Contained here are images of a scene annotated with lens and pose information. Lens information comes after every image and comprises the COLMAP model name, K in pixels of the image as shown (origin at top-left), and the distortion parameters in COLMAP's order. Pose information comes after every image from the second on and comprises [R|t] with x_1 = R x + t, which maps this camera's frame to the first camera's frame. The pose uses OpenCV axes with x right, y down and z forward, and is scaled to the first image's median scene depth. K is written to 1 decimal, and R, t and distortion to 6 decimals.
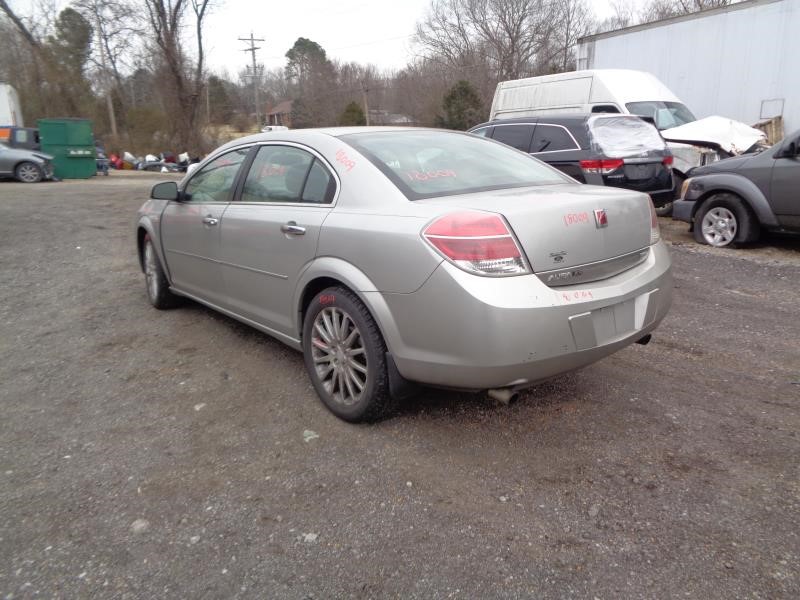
lens RADIAL K [[598.0, 0, 403.2], [0, 598.0, 299.6], [0, 0, 1]] dist [0.005374, 0.007808]
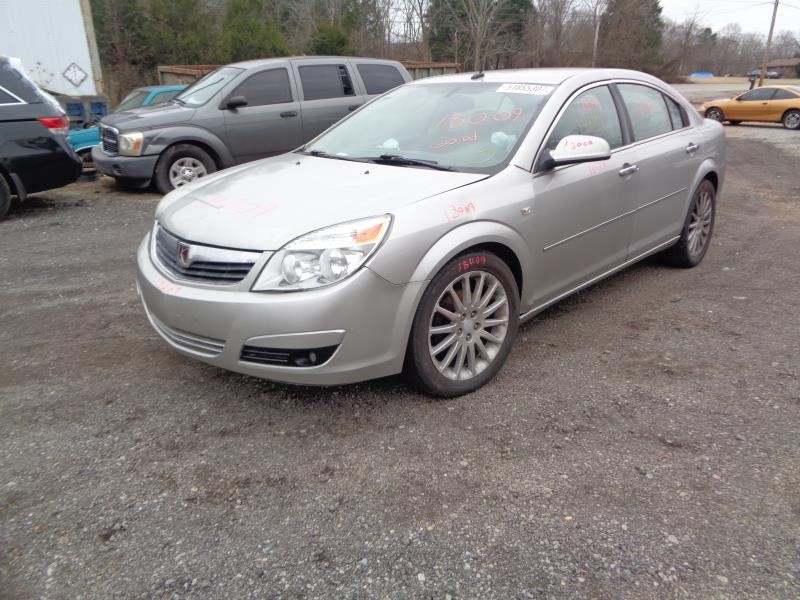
lens RADIAL K [[598.0, 0, 403.2], [0, 598.0, 299.6], [0, 0, 1]] dist [0.005374, 0.007808]
pose [[-0.145705, -0.306694, 0.940590, -0.301221], [0.257779, 0.906126, 0.335389, -0.090990], [-0.955155, 0.291332, -0.052967, 0.378901]]
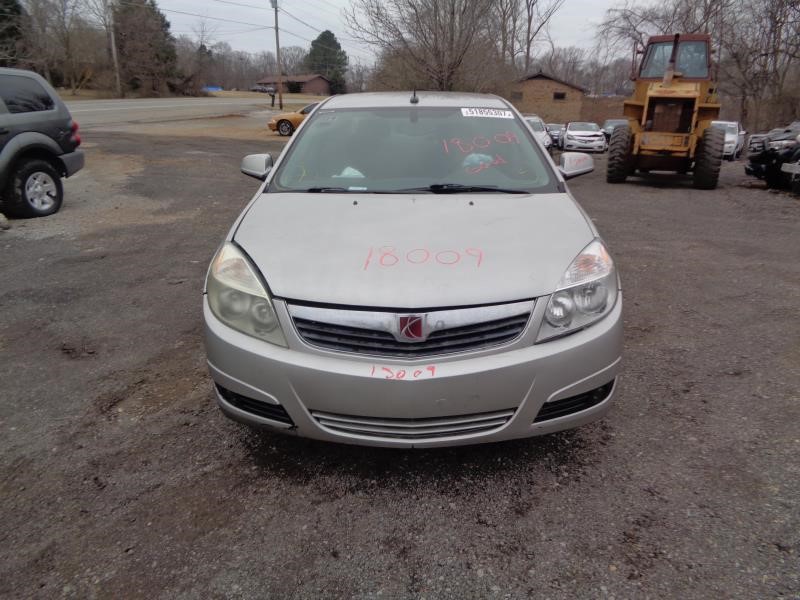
lens RADIAL K [[598.0, 0, 403.2], [0, 598.0, 299.6], [0, 0, 1]] dist [0.005374, 0.007808]
pose [[-0.770540, -0.178053, 0.612017, -0.216130], [0.181738, 0.858959, 0.478707, -0.129673], [-0.610933, 0.480090, -0.629503, 0.500036]]
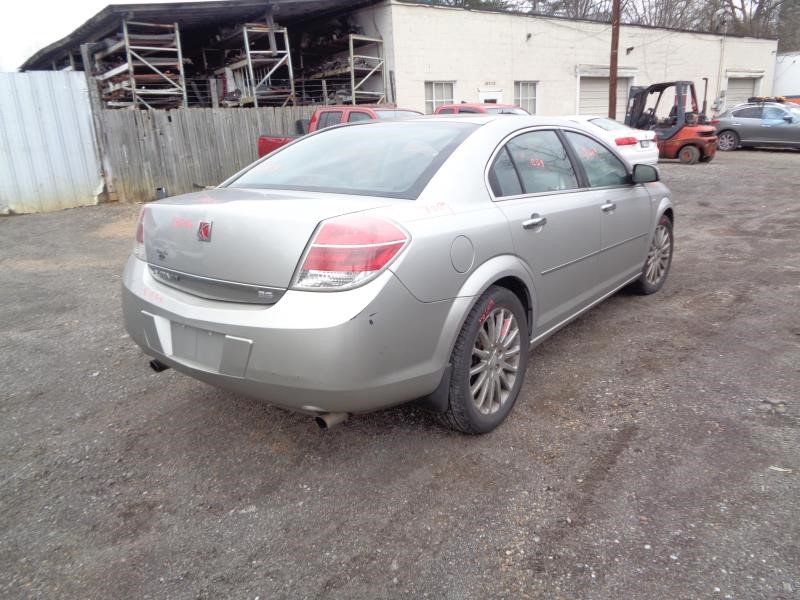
lens RADIAL K [[598.0, 0, 403.2], [0, 598.0, 299.6], [0, 0, 1]] dist [0.005374, 0.007808]
pose [[0.255033, 0.280804, -0.925261, 0.218973], [-0.231467, 0.946811, 0.223544, -0.053083], [0.938819, 0.157156, 0.306465, 0.176779]]
